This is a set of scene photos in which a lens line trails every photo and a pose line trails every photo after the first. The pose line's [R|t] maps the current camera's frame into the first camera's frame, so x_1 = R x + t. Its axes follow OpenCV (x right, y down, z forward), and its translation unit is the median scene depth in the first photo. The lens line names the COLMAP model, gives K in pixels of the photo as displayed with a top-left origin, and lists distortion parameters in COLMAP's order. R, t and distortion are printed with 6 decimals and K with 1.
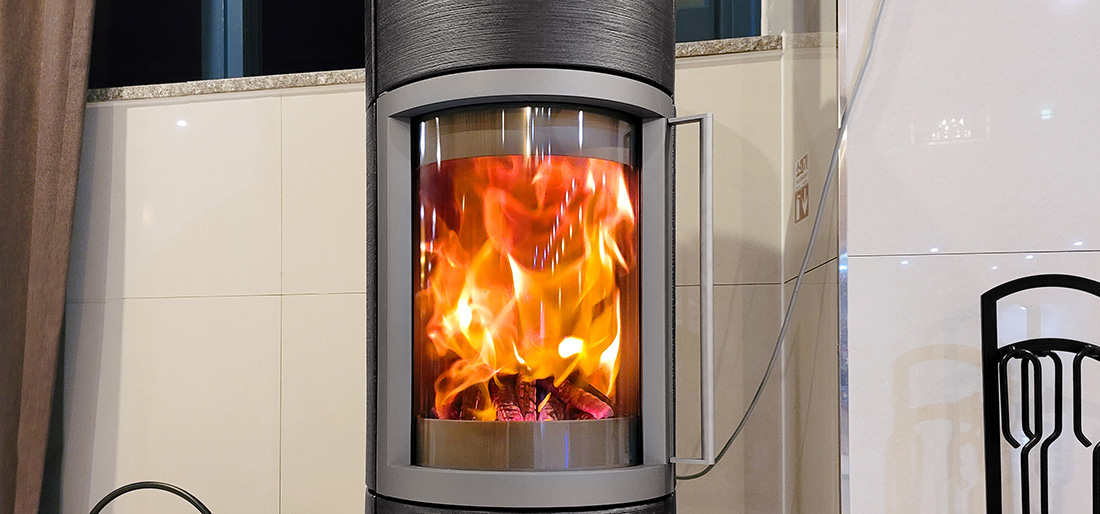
lens RADIAL K [[872.9, 0, 446.4], [0, 872.9, 358.8], [0, 0, 1]] dist [0.036444, -0.002210]
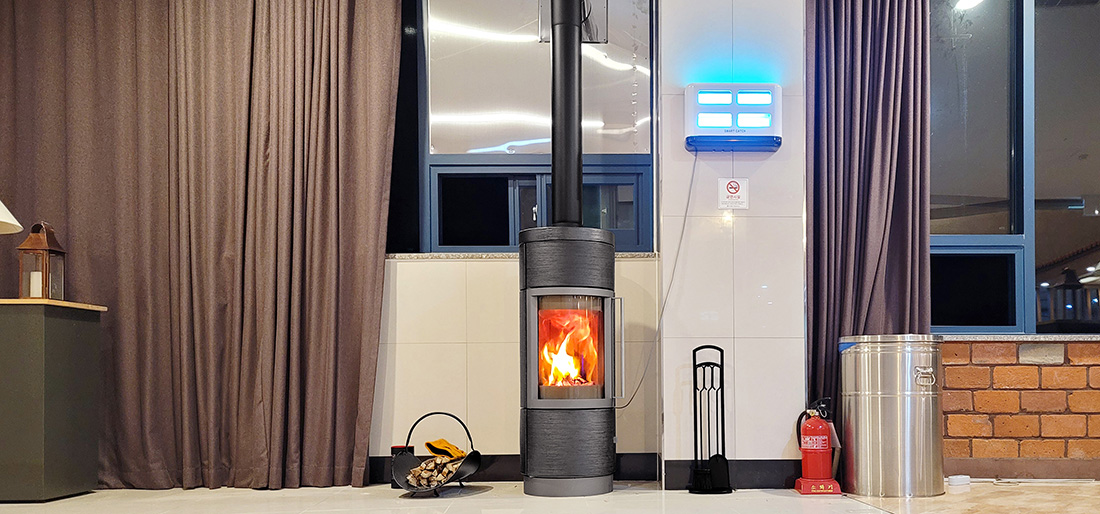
lens RADIAL K [[878.9, 0, 621.3], [0, 878.9, 415.4], [0, 0, 1]] dist [-0.003774, 0.001575]
pose [[0.982985, -0.007961, 0.183511, -0.338700], [-0.000919, 0.998835, 0.048253, 0.020324], [-0.183682, -0.047601, 0.981833, -2.369067]]
